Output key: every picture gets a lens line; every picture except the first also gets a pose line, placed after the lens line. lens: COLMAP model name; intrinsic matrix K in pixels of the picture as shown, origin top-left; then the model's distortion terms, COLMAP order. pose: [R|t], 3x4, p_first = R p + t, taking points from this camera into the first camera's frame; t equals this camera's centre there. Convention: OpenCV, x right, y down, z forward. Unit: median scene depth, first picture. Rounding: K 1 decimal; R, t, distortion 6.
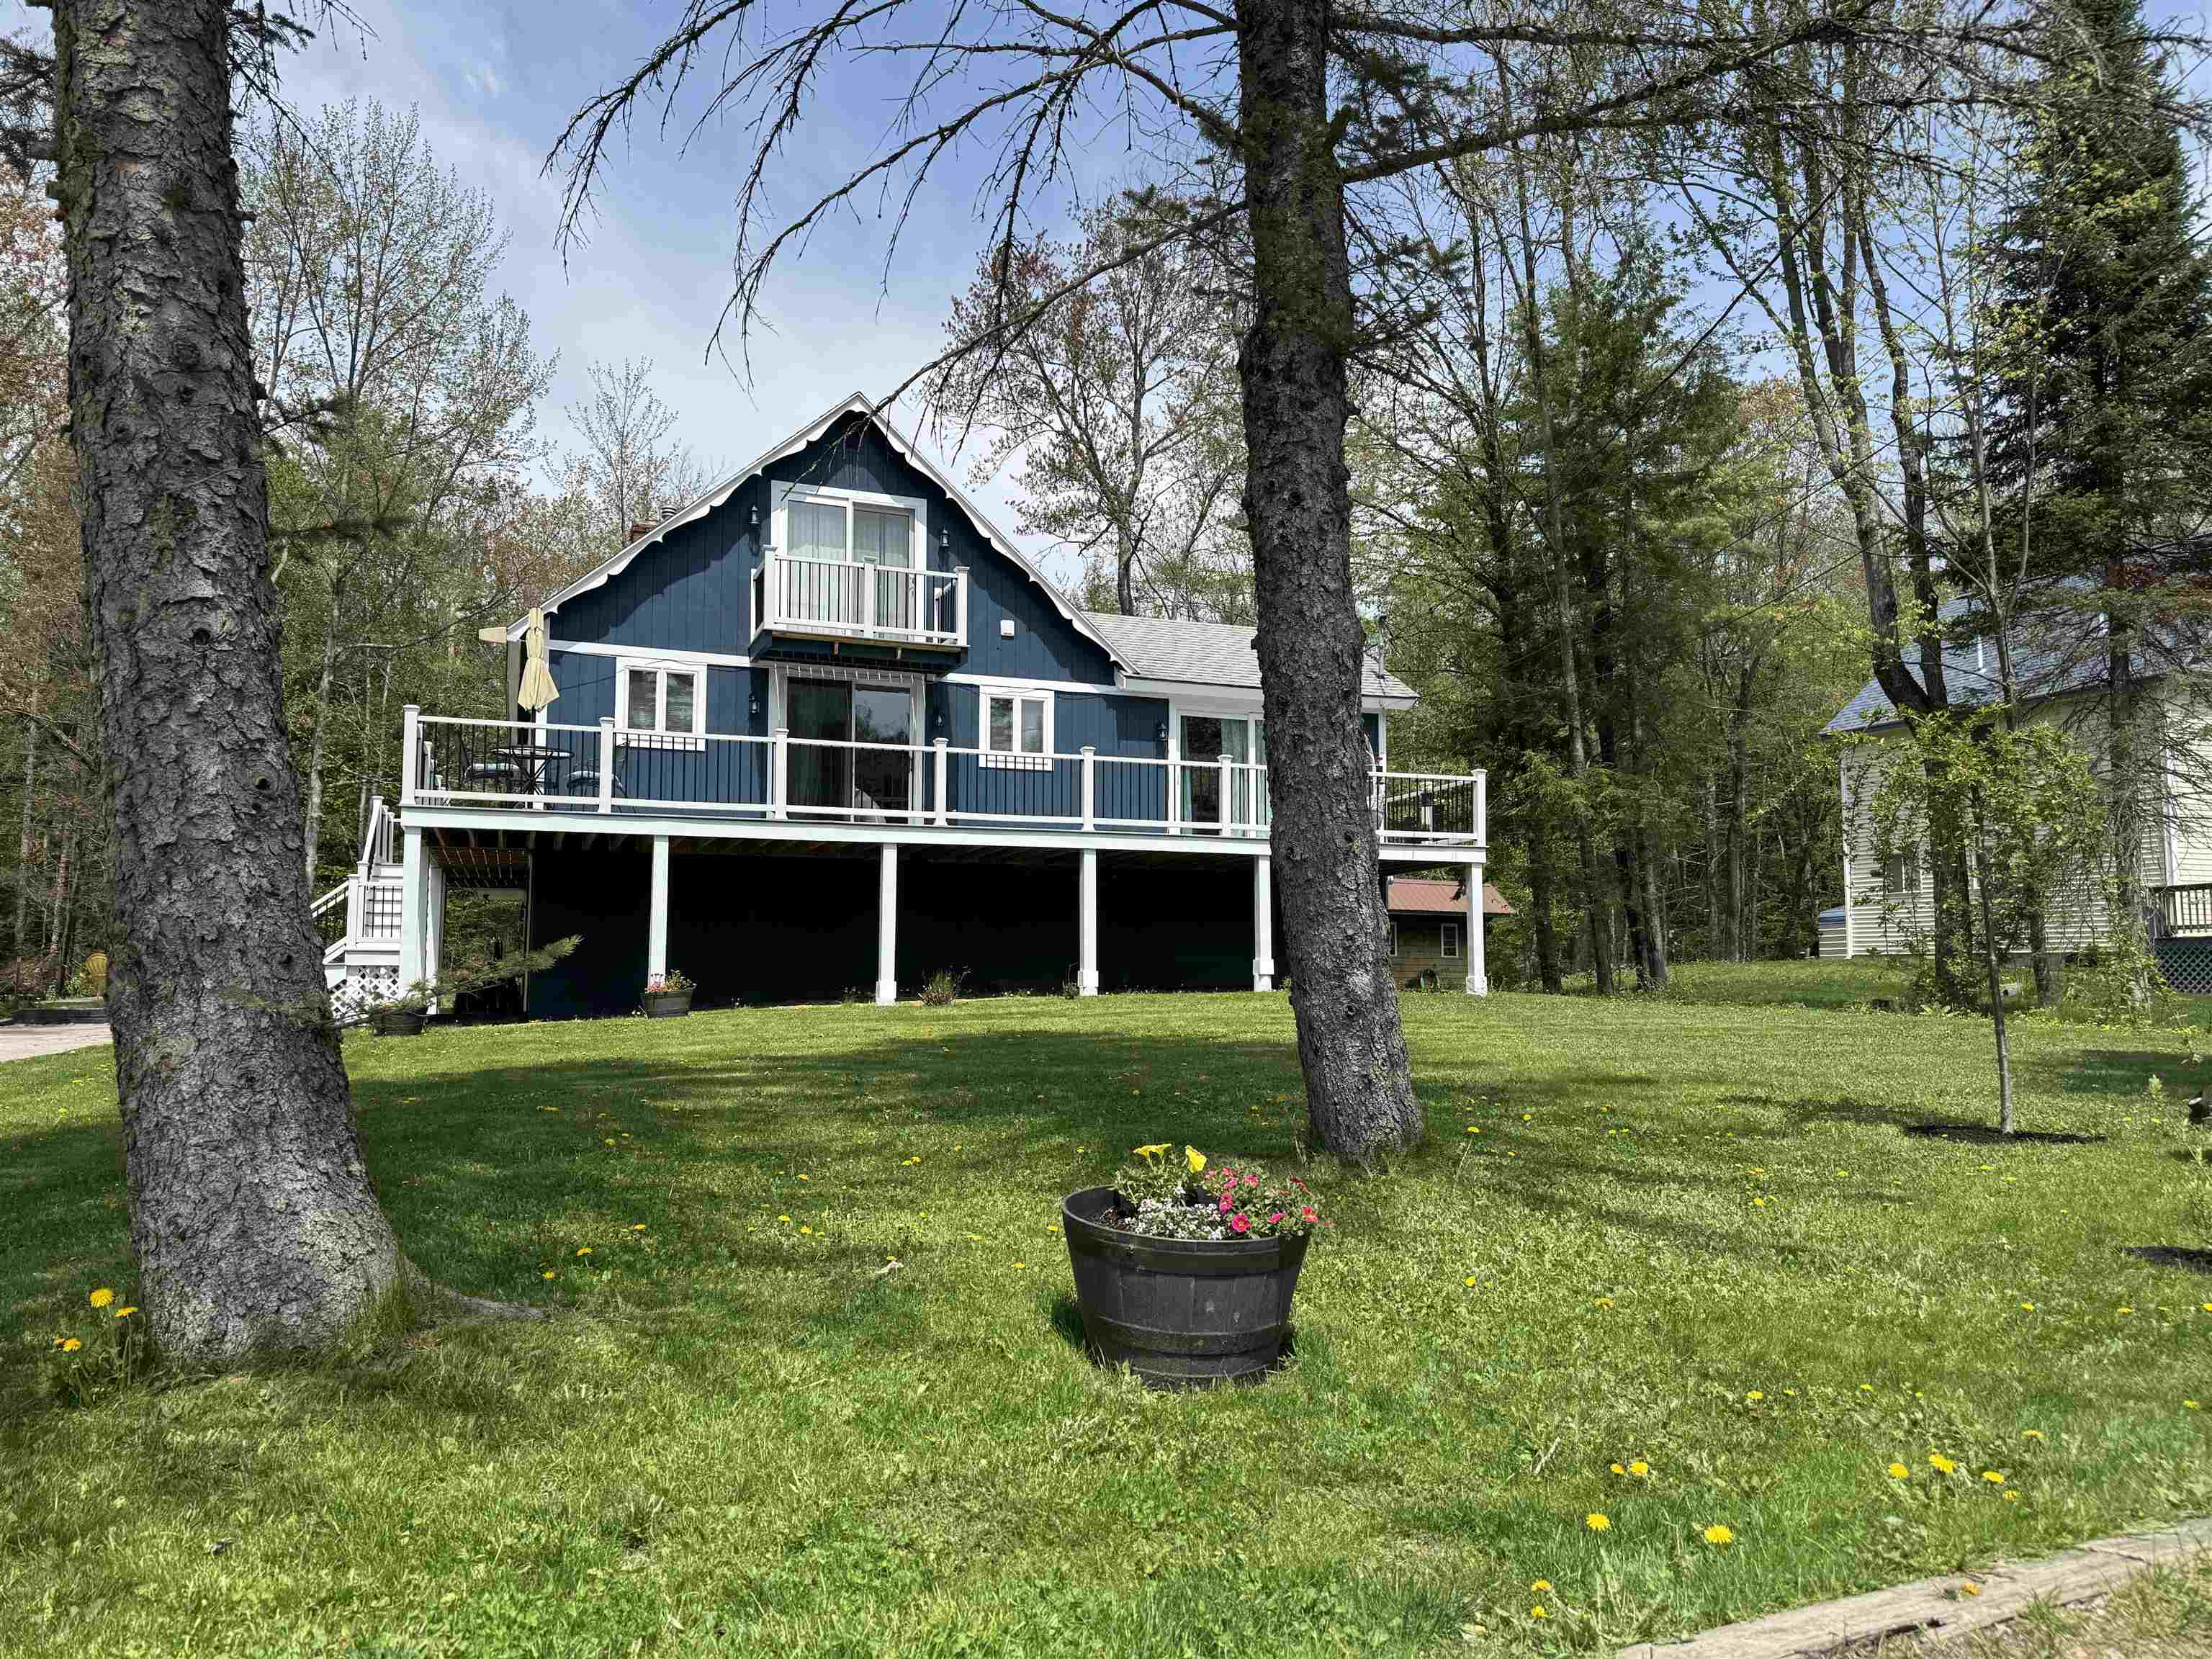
lens RADIAL K [[1540.8, 0, 1127.4], [0, 1540.8, 837.9], [0, 0, 1]] dist [0.037173, -0.019396]
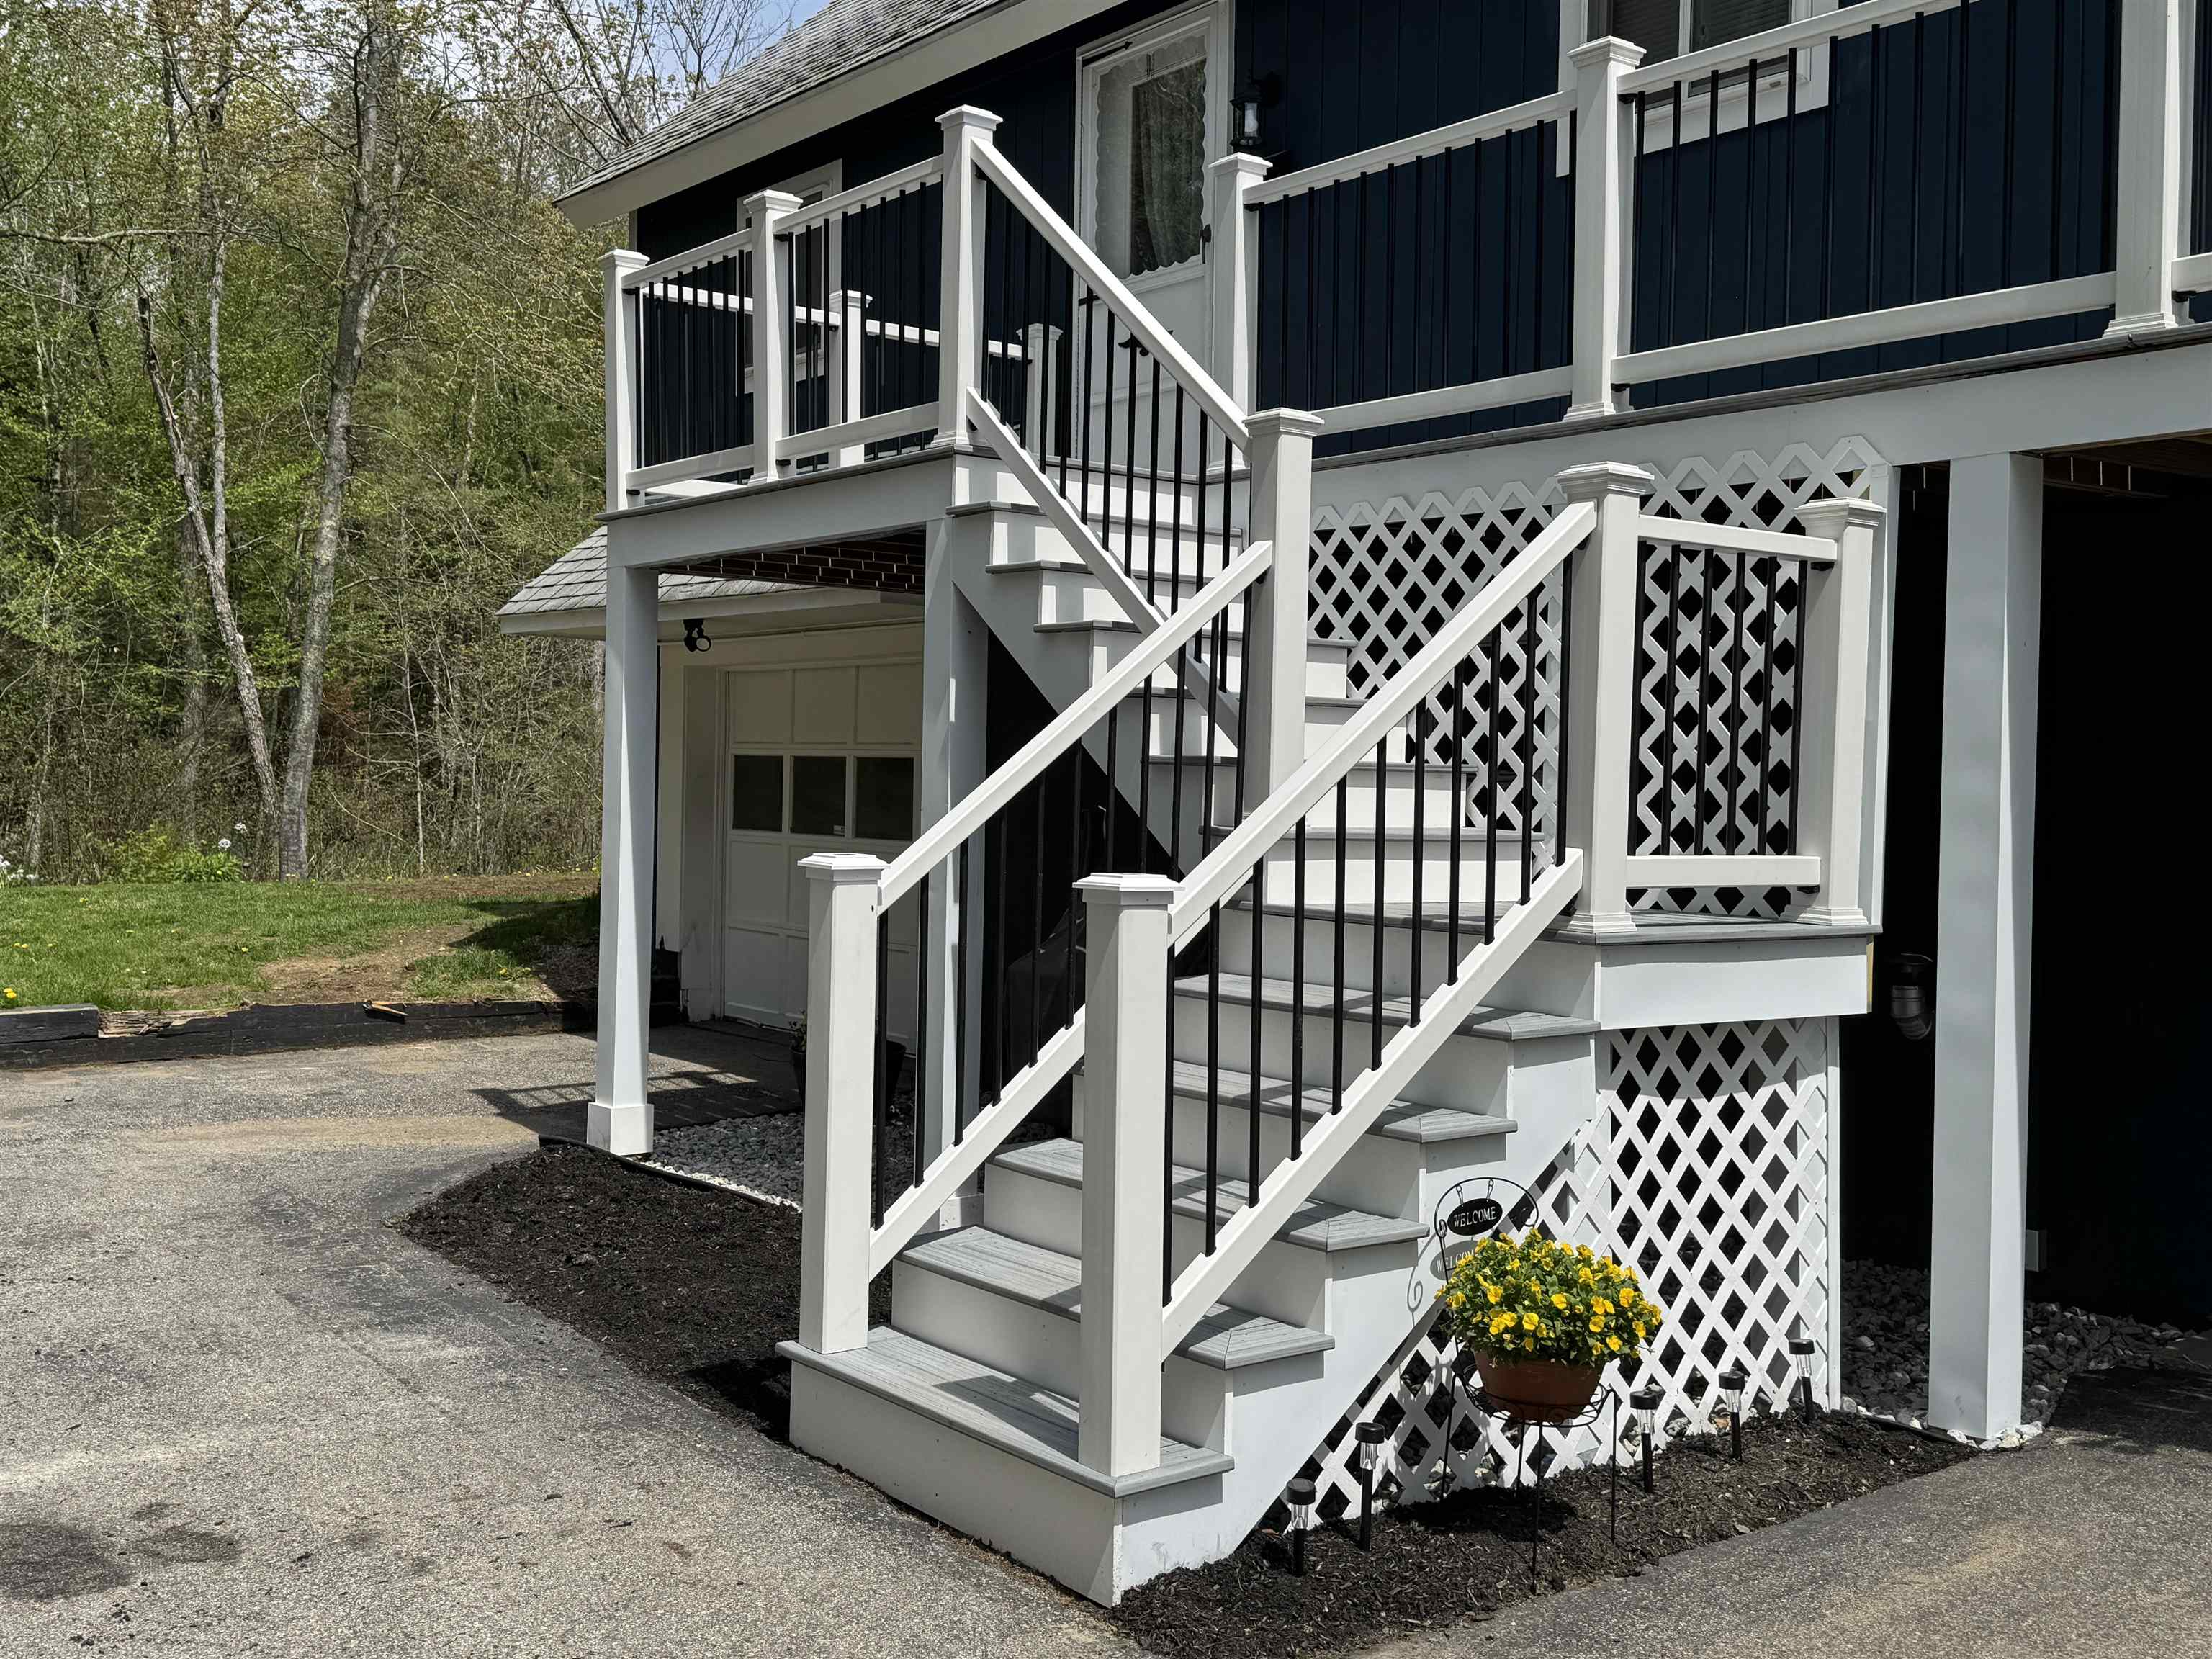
lens RADIAL K [[2211.6, 0, 1111.6], [0, 2211.6, 811.5], [0, 0, 1]] dist [0.089164, 0.000000]
pose [[0.956157, 0.015883, 0.292424, -0.650720], [-0.045670, 0.994398, 0.095320, 0.041983], [-0.289272, -0.104496, 0.951526, 0.842260]]
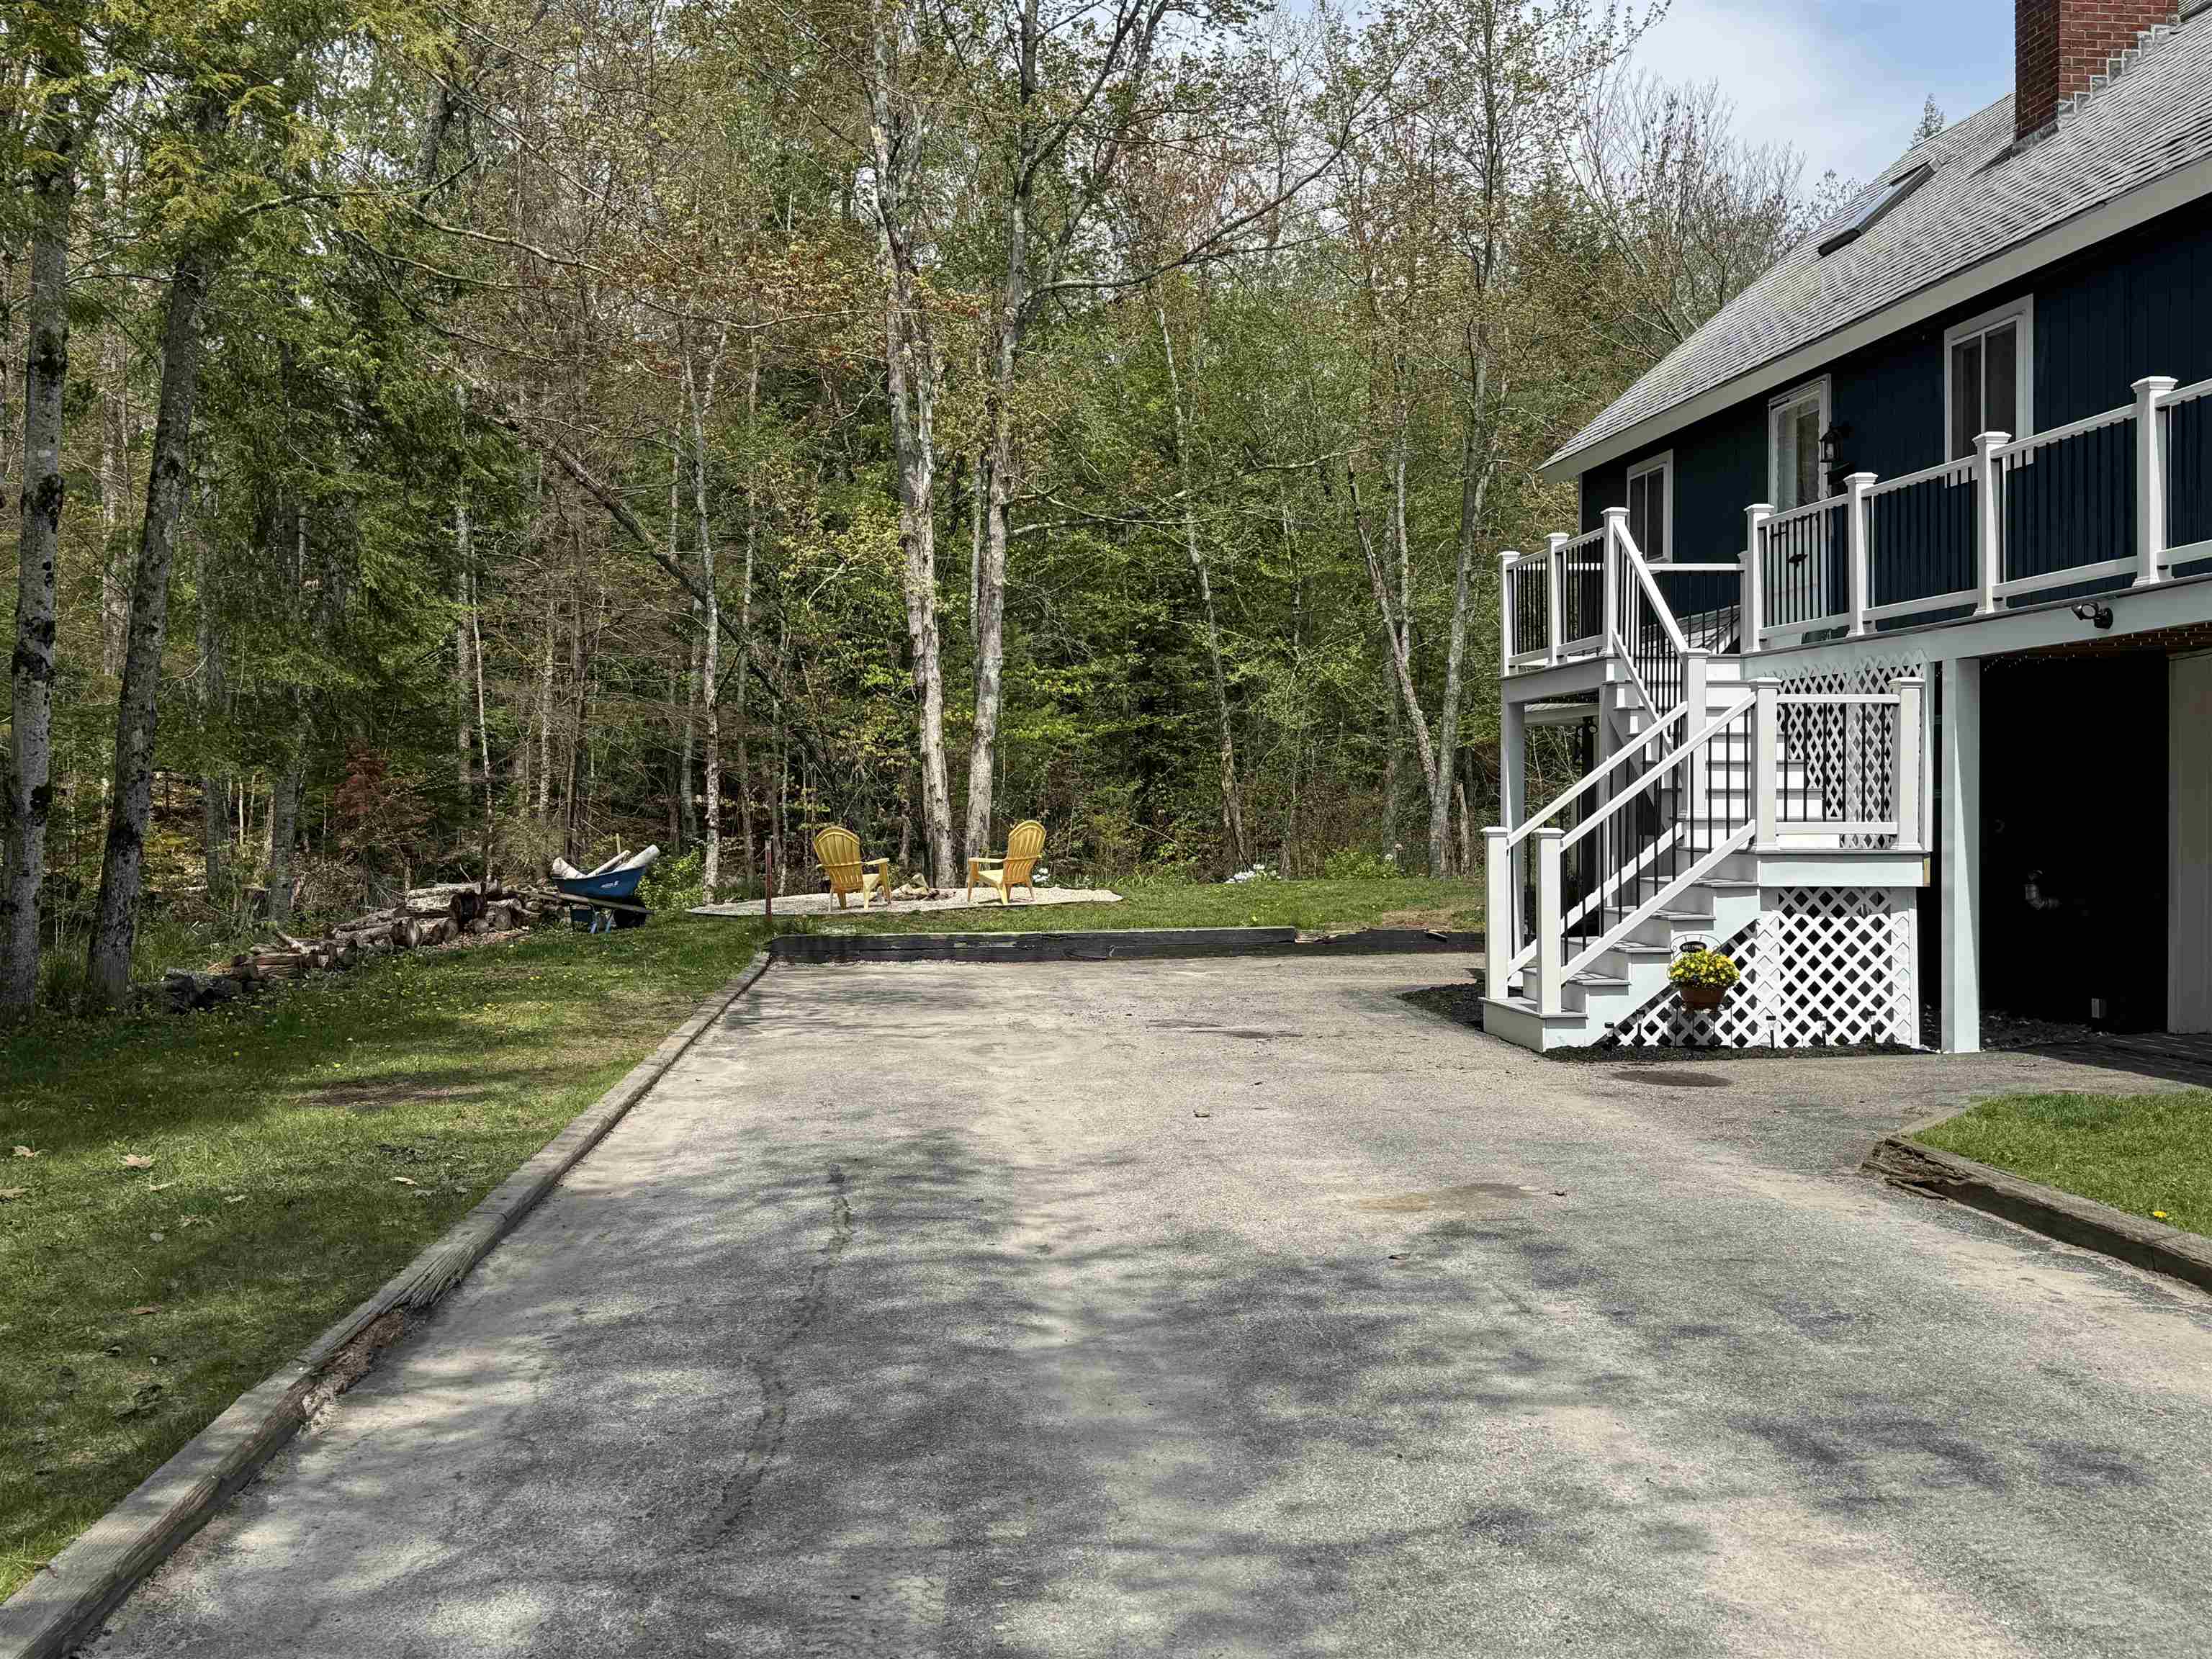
lens RADIAL K [[2211.6, 0, 1074.6], [0, 2211.6, 822.8], [0, 0, 1]] dist [0.089164, 0.000000]
pose [[0.968471, 0.000722, -0.249126, -0.561555], [0.022228, 0.995757, 0.089295, 0.004432], [0.248133, -0.092017, 0.964346, 0.371768]]
